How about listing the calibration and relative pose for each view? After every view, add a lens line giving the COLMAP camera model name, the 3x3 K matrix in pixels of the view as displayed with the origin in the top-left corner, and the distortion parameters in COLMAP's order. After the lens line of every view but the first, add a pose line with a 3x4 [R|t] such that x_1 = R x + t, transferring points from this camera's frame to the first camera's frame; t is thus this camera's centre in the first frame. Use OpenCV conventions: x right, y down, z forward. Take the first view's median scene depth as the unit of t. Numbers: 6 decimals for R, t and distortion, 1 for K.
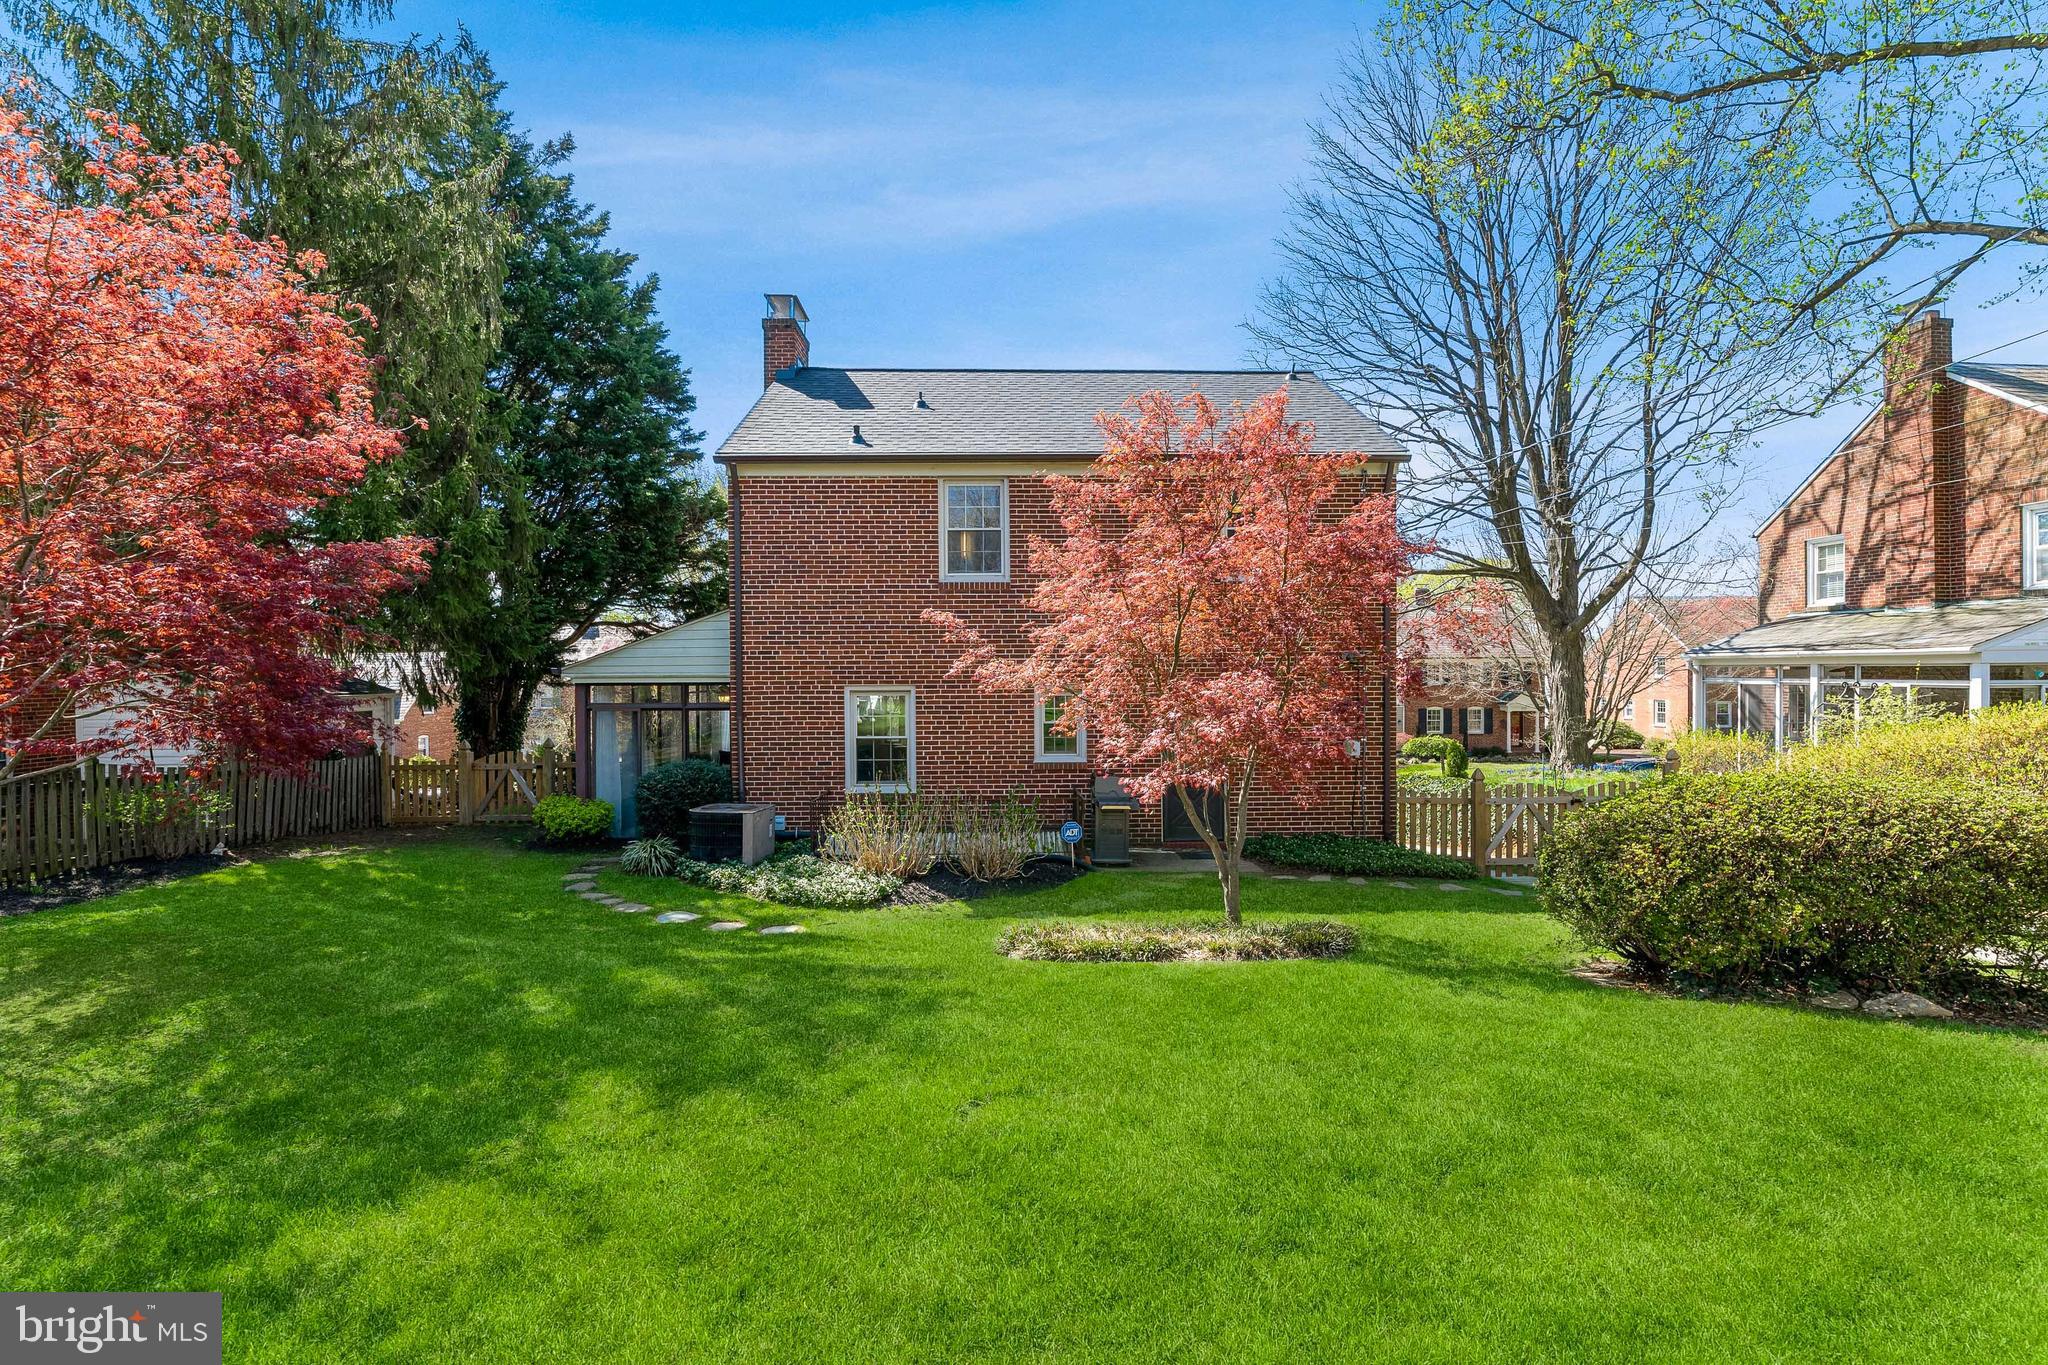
lens RADIAL K [[884.1, 0, 1034.1], [0, 884.1, 675.9], [0, 0, 1]] dist [-0.000282, -0.014950]
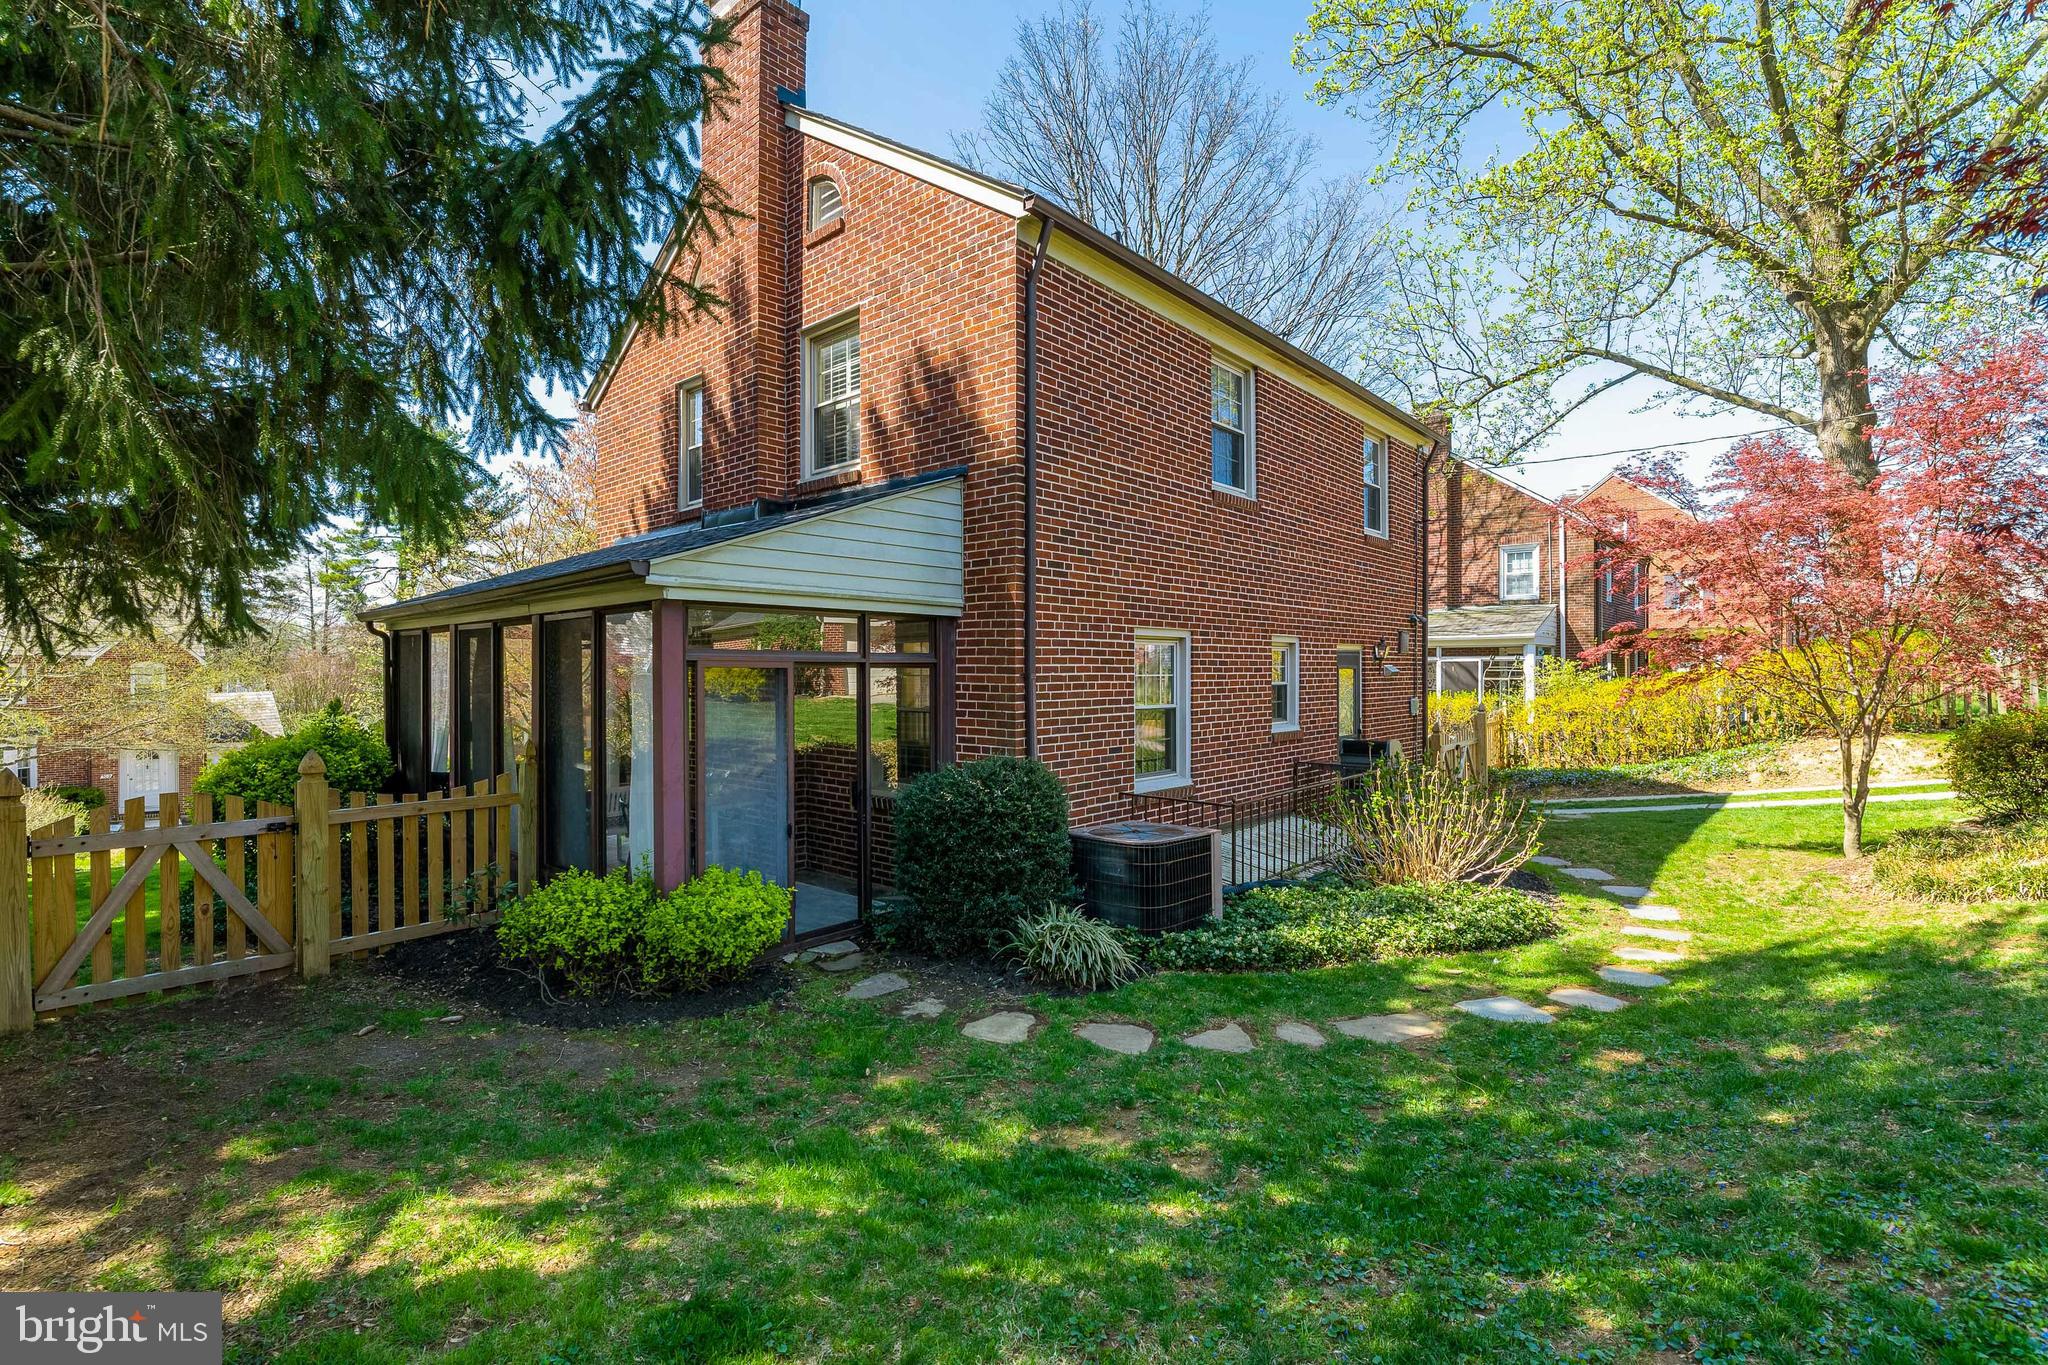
lens RADIAL K [[884.1, 0, 1034.1], [0, 884.1, 675.9], [0, 0, 1]] dist [-0.000282, -0.014950]
pose [[0.684273, -0.001358, 0.729224, -0.611455], [-0.008778, 0.999910, 0.010098, 0.033505], [-0.729173, -0.013311, 0.684200, 0.510517]]
